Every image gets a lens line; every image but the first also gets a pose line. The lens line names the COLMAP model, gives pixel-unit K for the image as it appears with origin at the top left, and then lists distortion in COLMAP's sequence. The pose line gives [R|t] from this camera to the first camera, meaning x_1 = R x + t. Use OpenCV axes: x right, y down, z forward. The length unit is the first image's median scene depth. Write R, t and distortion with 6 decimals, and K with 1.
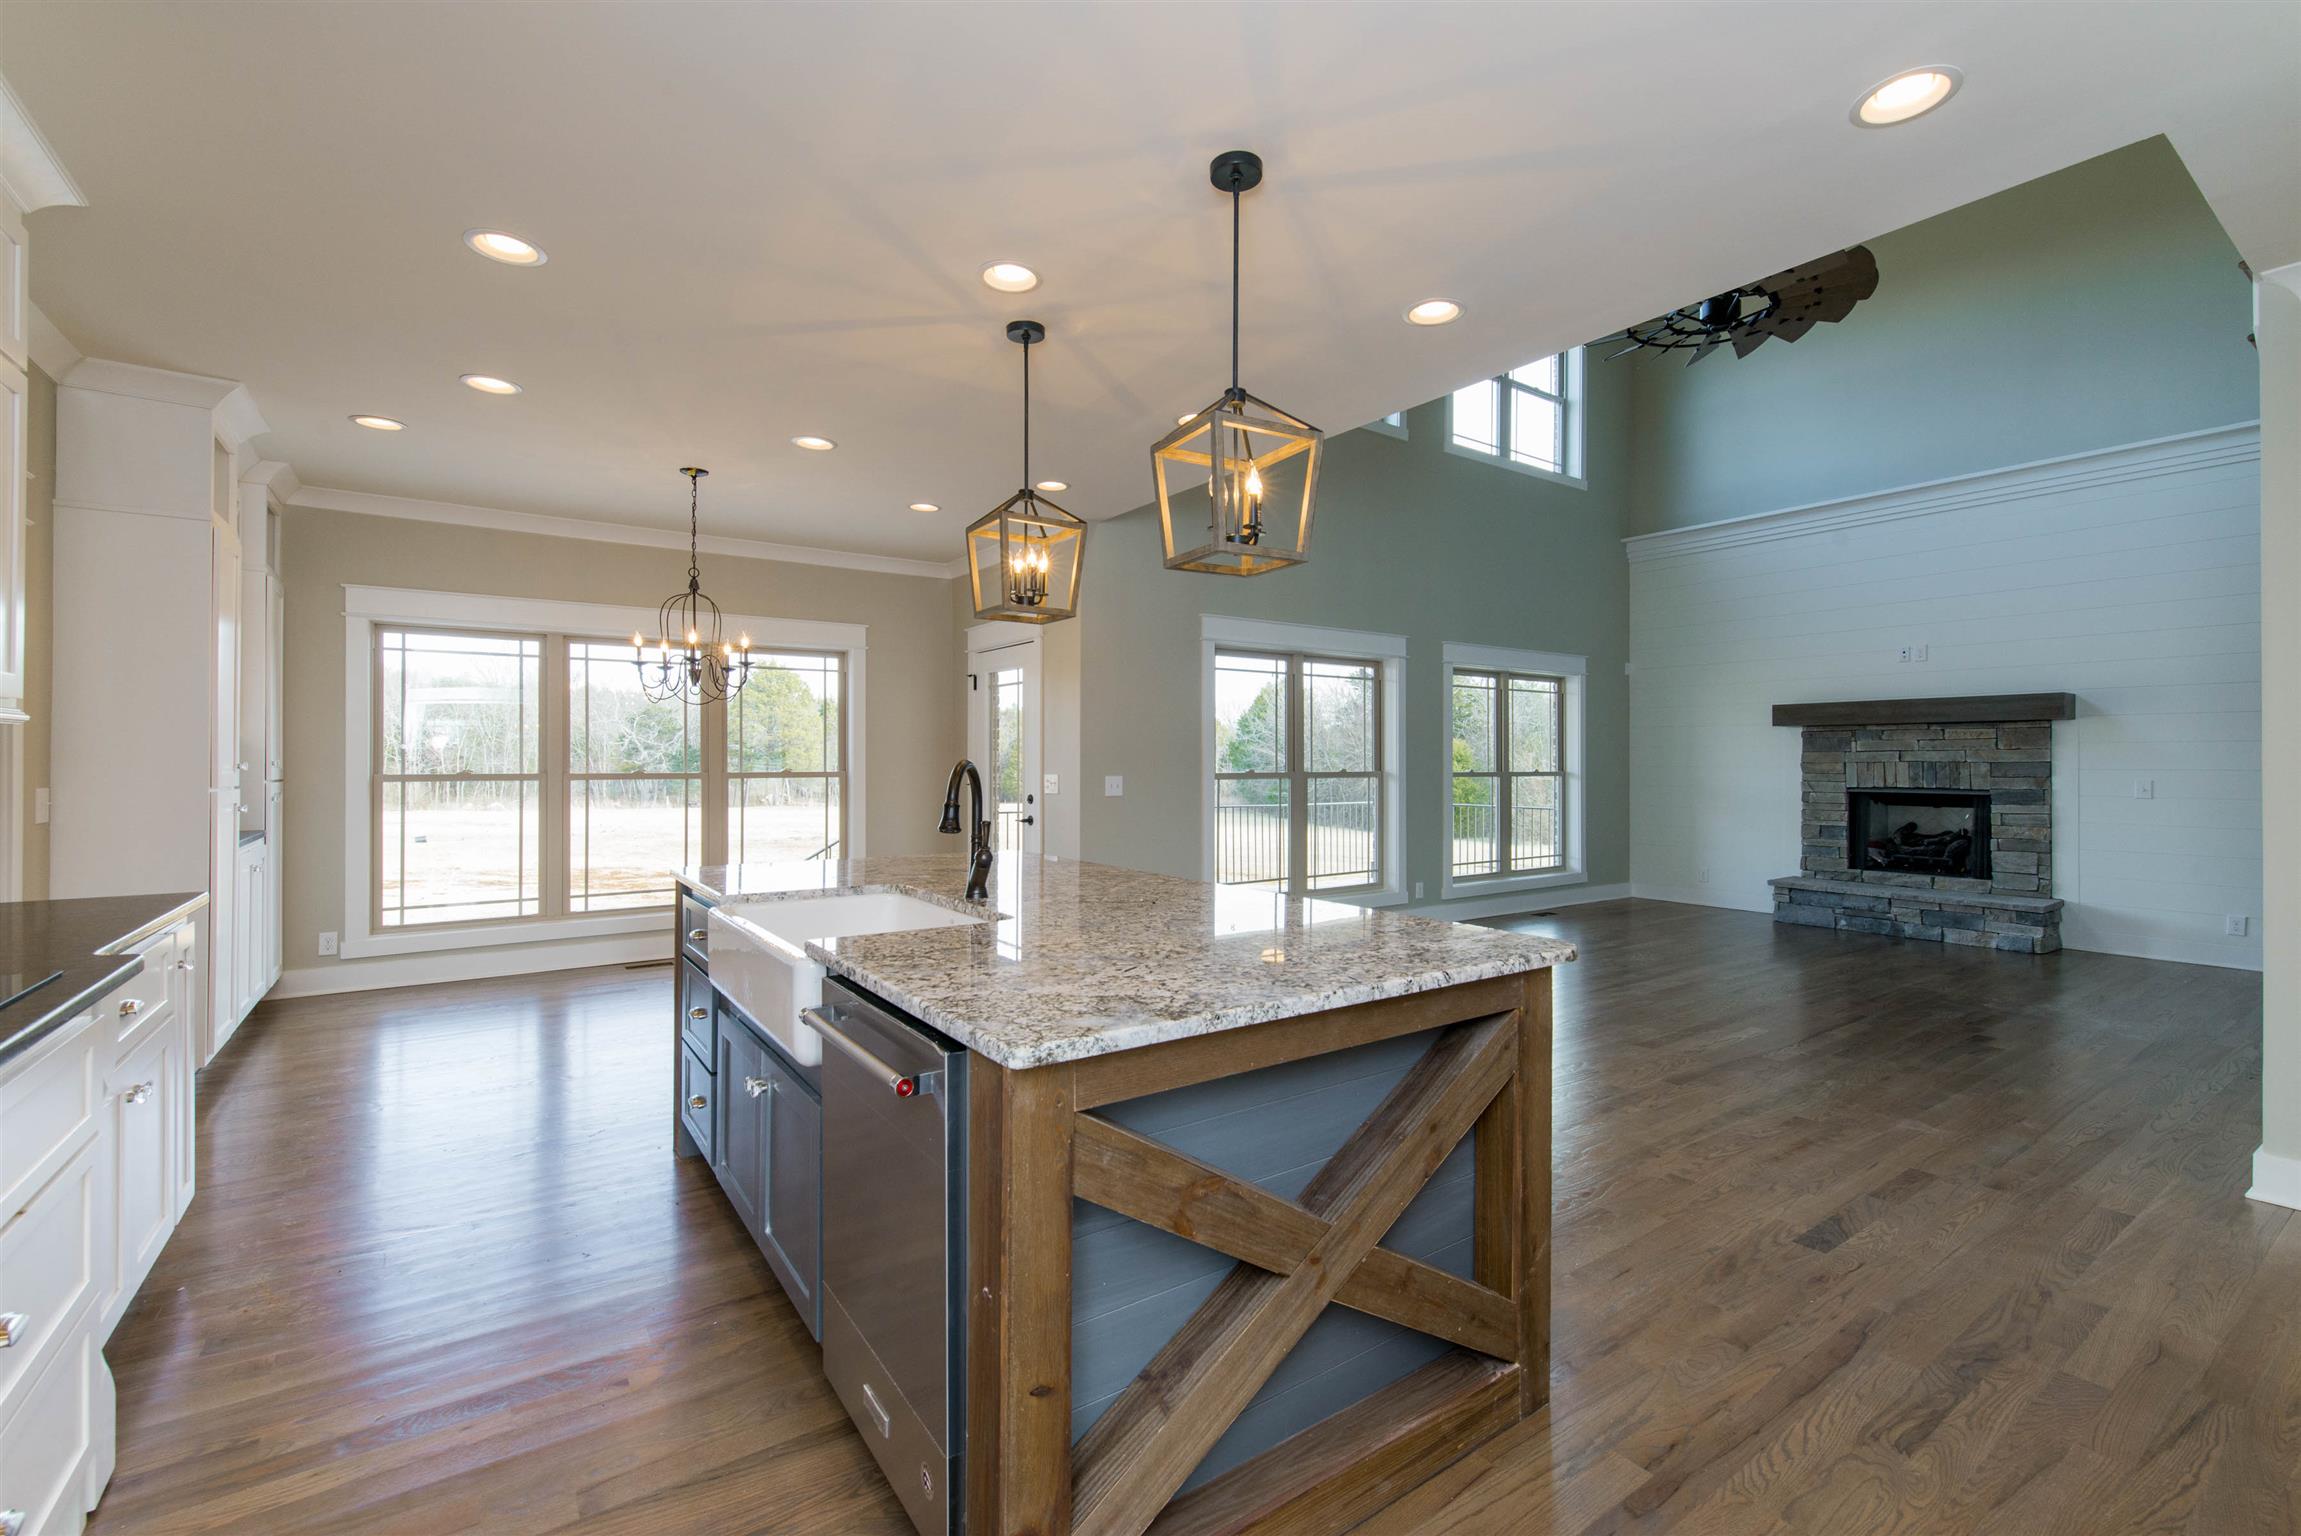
lens RADIAL K [[986.6, 0, 1162.8], [0, 986.6, 763.5], [0, 0, 1]] dist [0.011978, -0.000081]
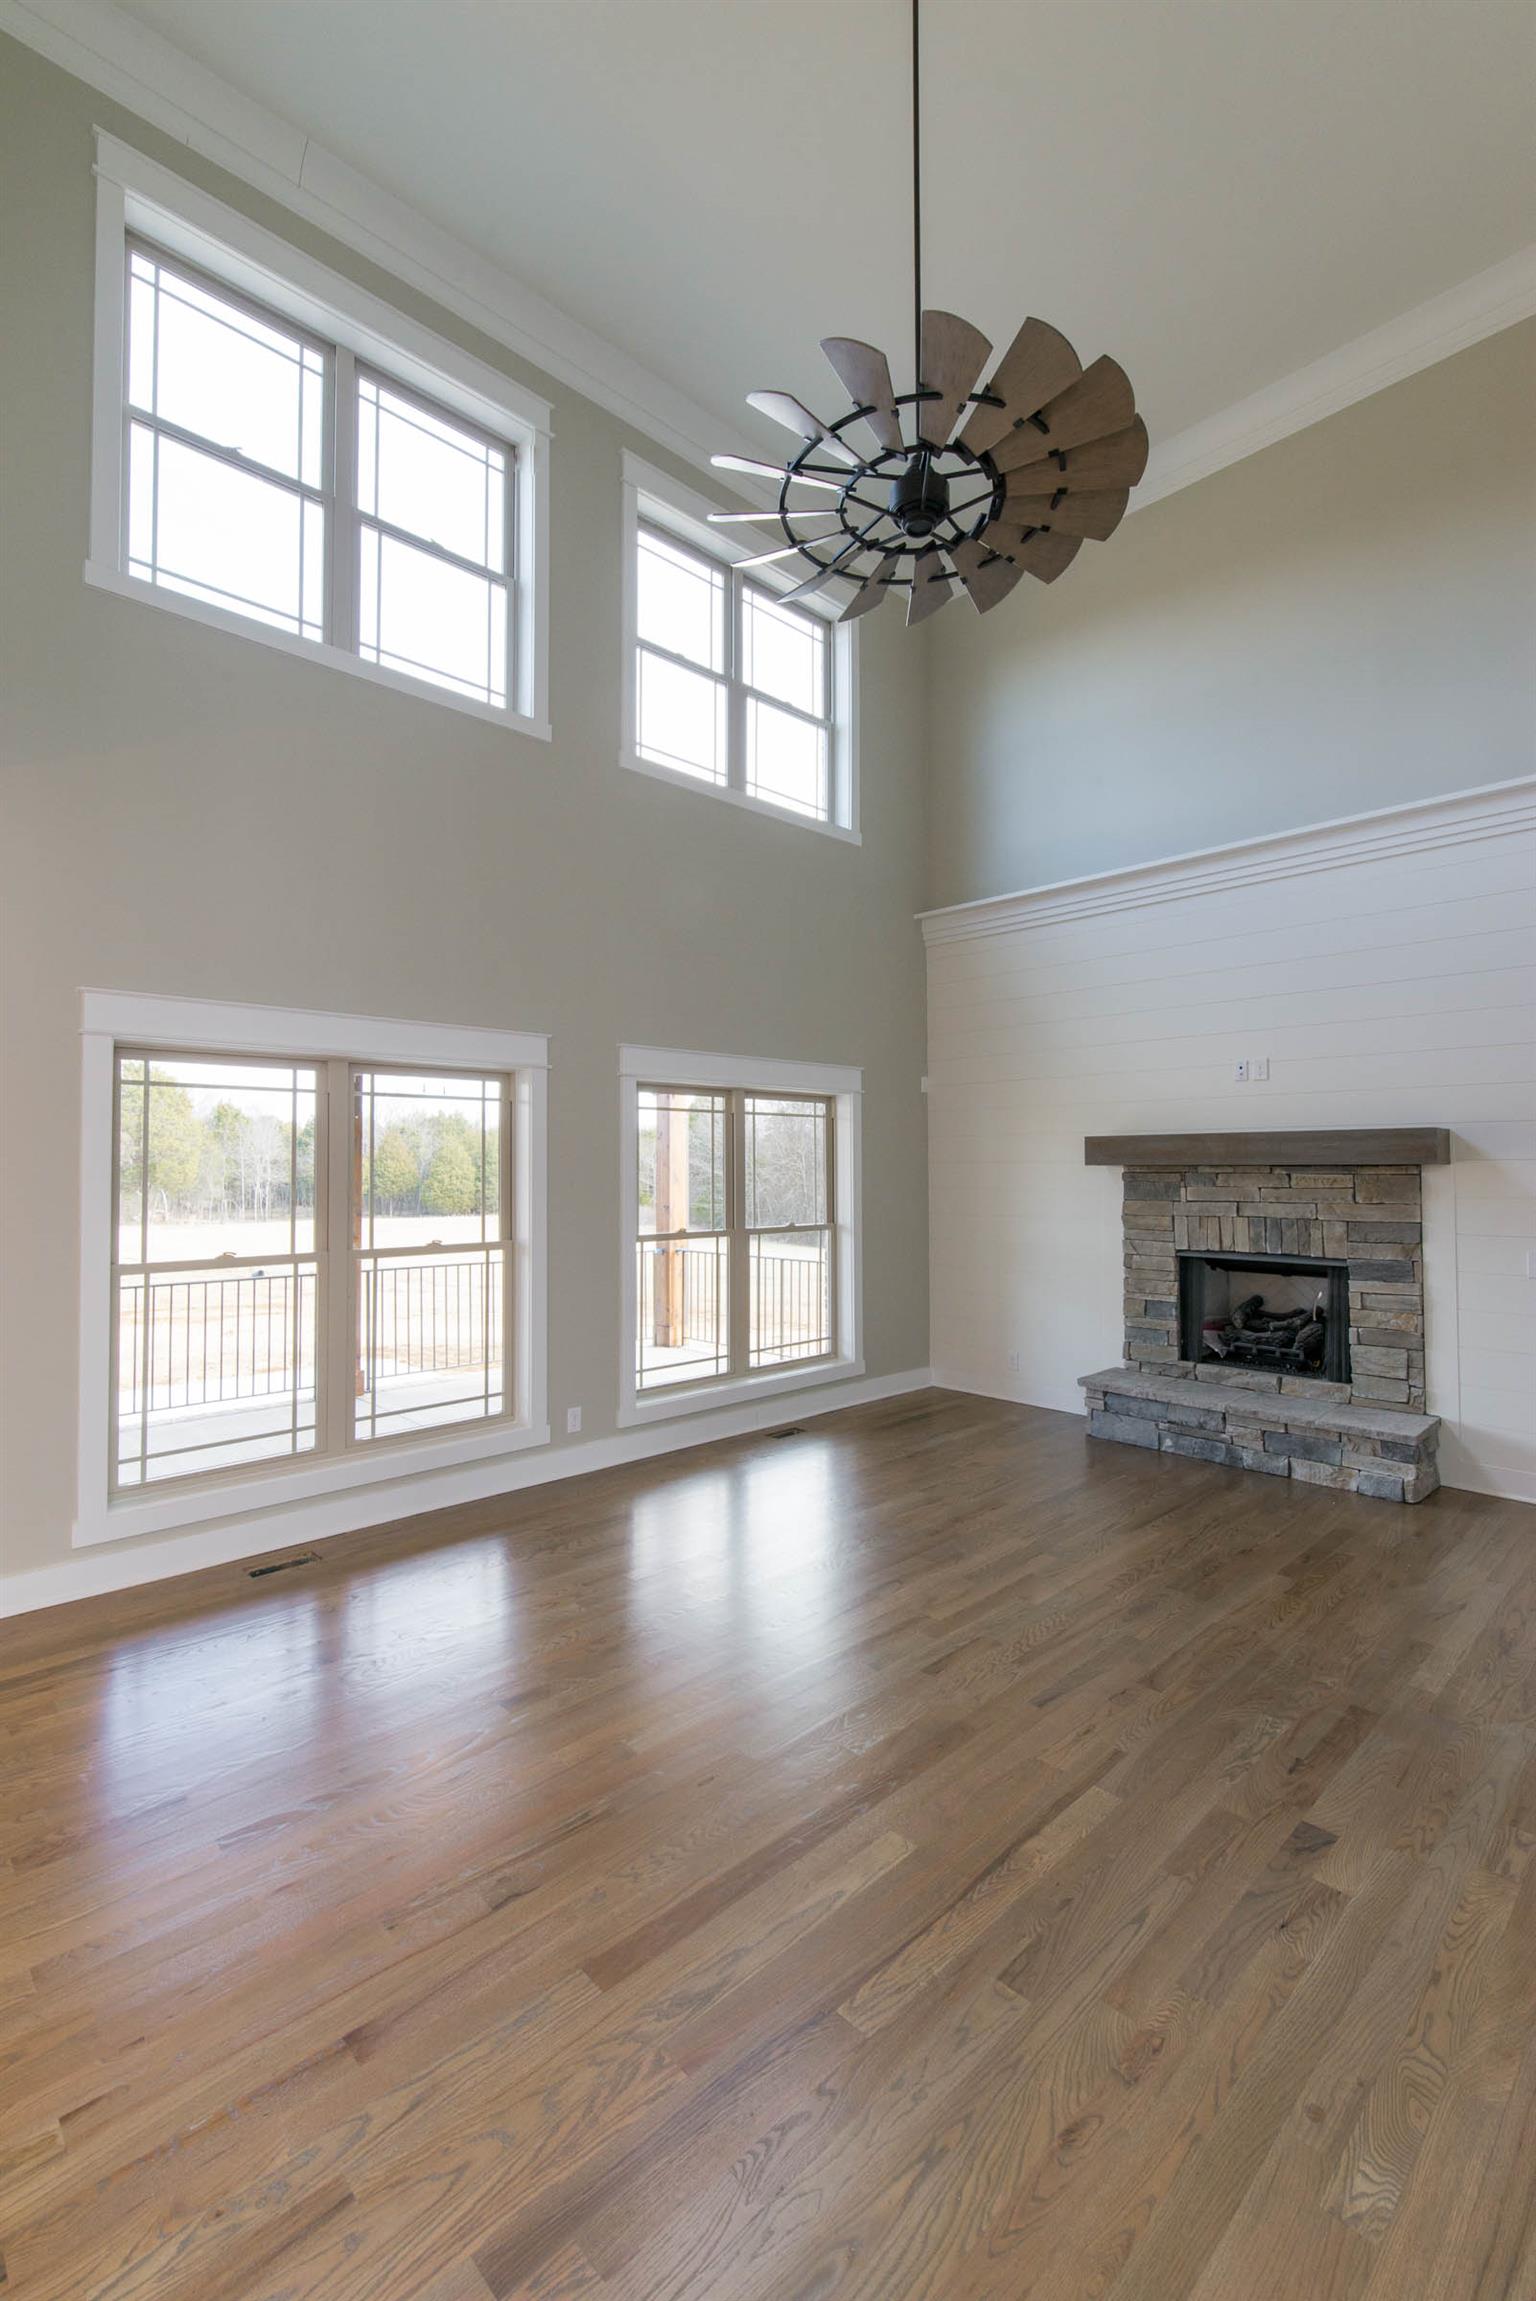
lens RADIAL K [[986.6, 0, 759.7], [0, 986.6, 1150.5], [0, 0, 1]] dist [0.011978, -0.000081]
pose [[0.990484, -0.002080, 0.137609, 0.288860], [0.004833, 0.999795, -0.019679, -0.037448], [-0.137540, 0.020157, 0.990291, 0.320982]]
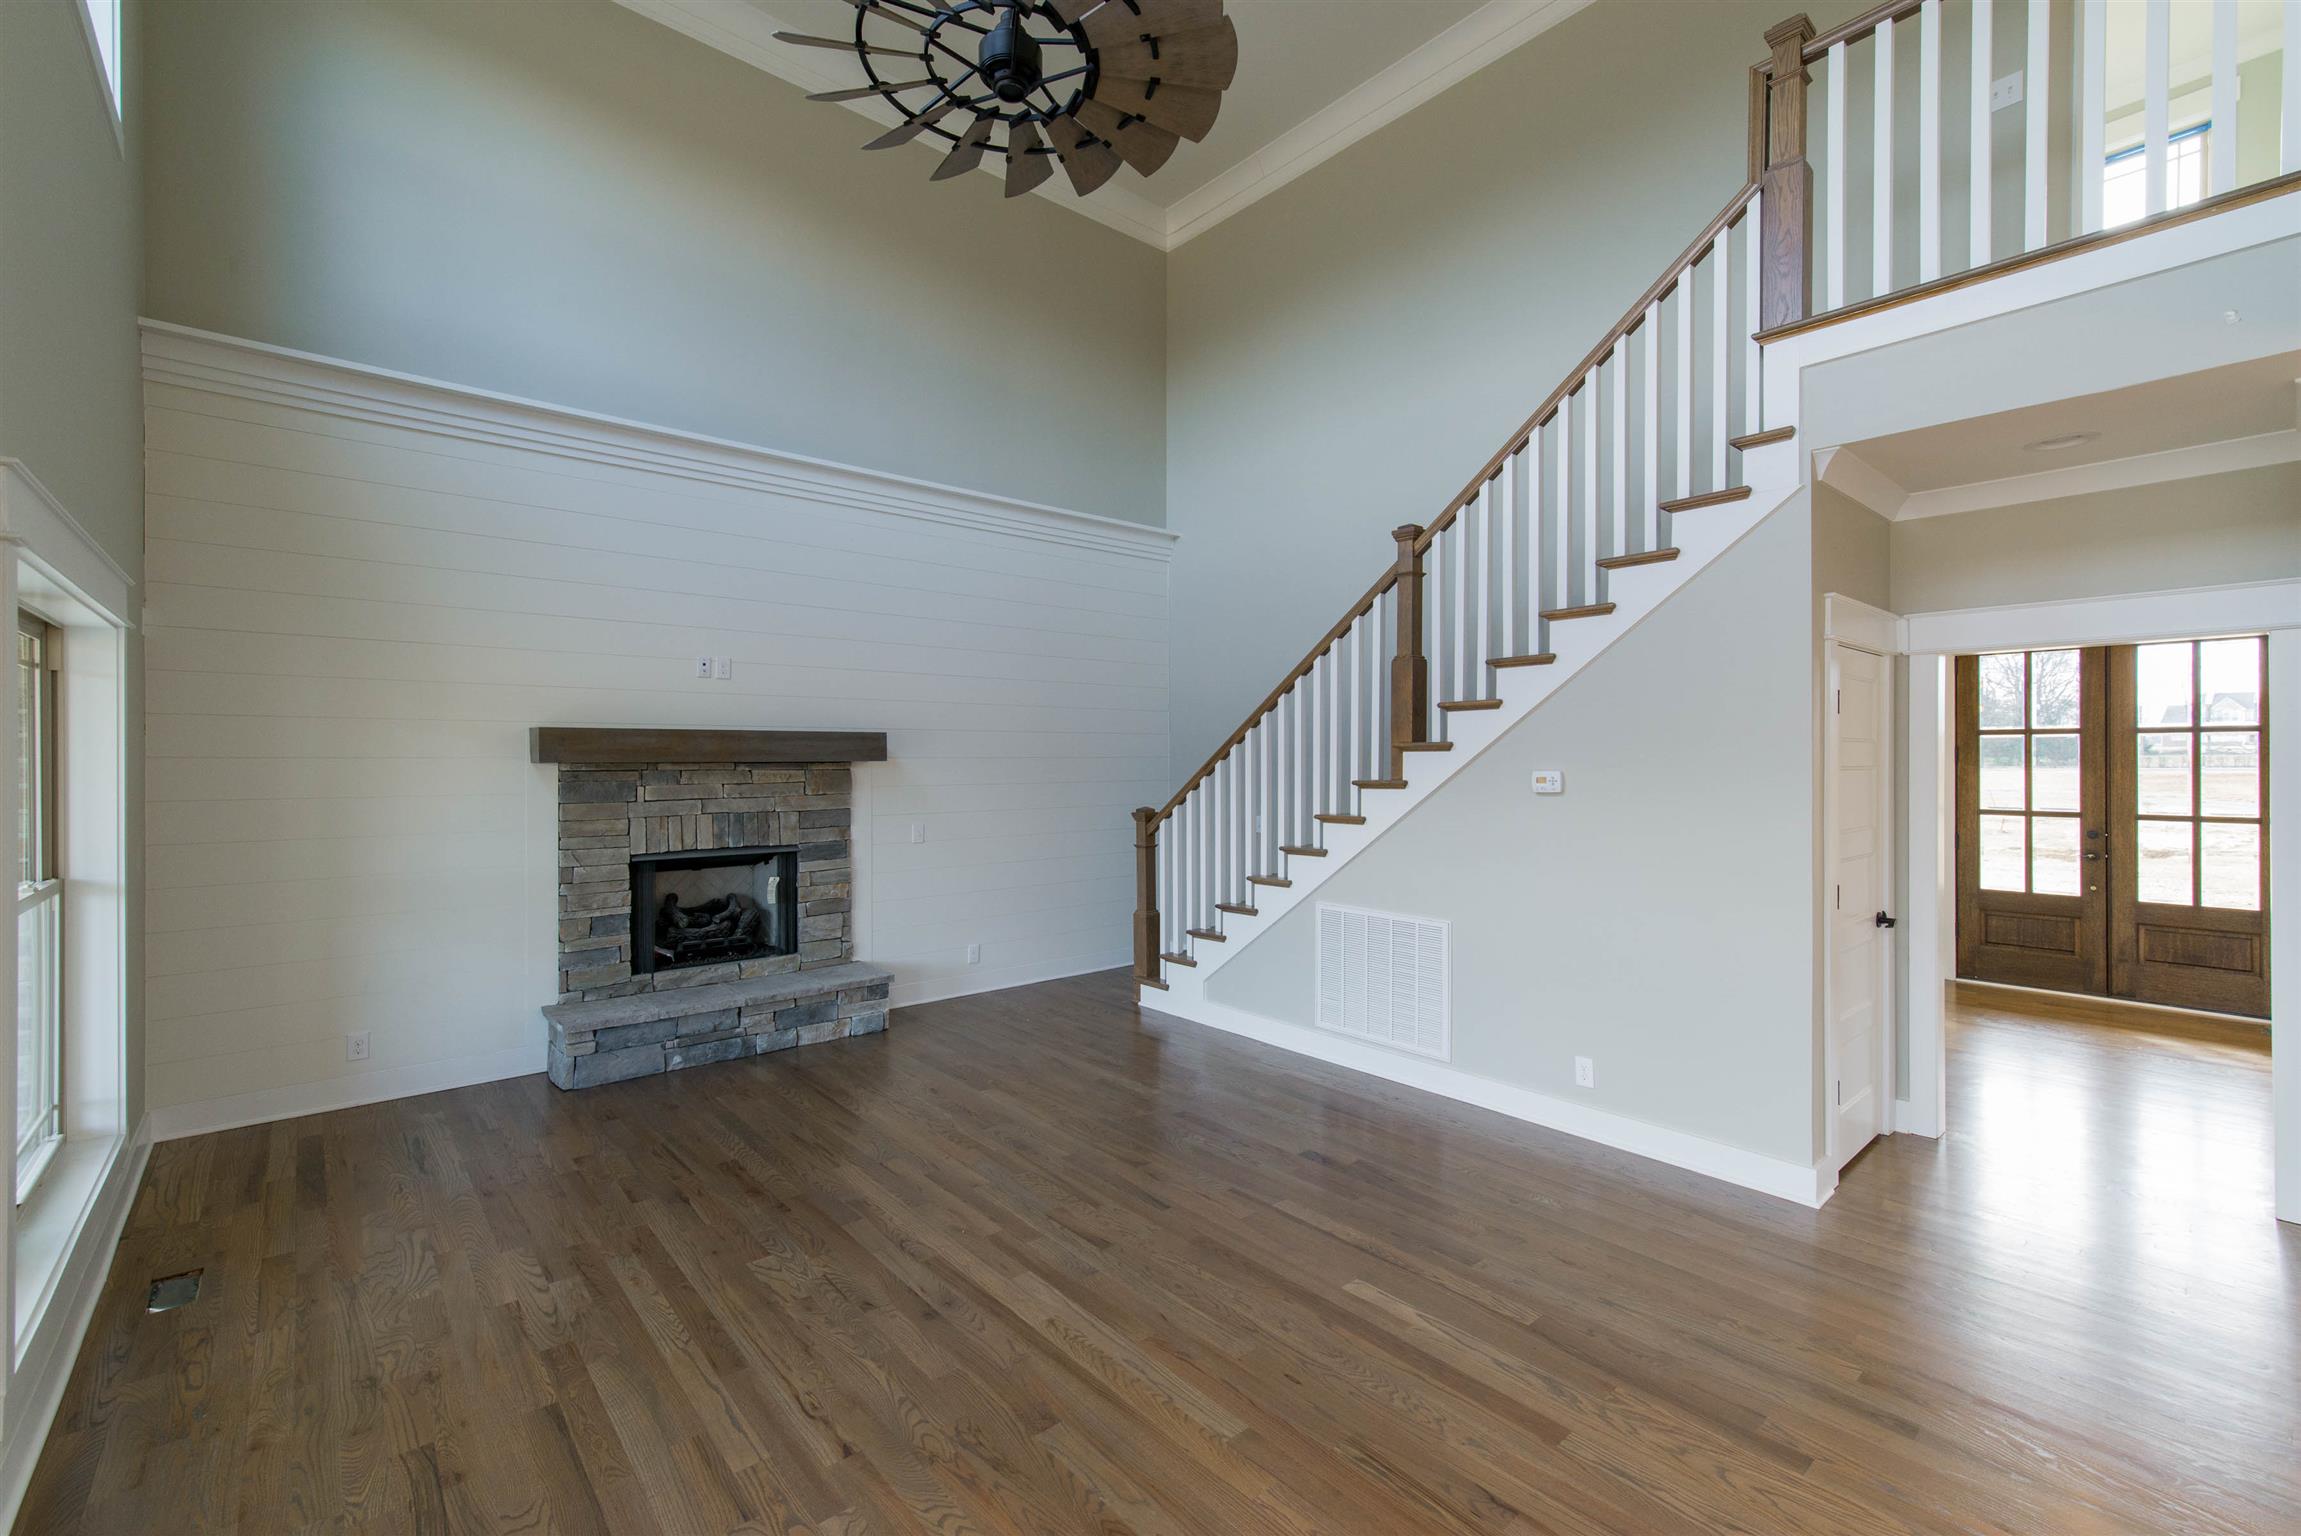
lens RADIAL K [[986.6, 0, 1146.9], [0, 986.6, 763.3], [0, 0, 1]] dist [0.011978, -0.000081]
pose [[-0.079145, -0.008746, 0.996825, -0.004353], [0.004487, 0.999948, 0.009129, -0.043437], [-0.996853, 0.005196, -0.079101, 0.721663]]
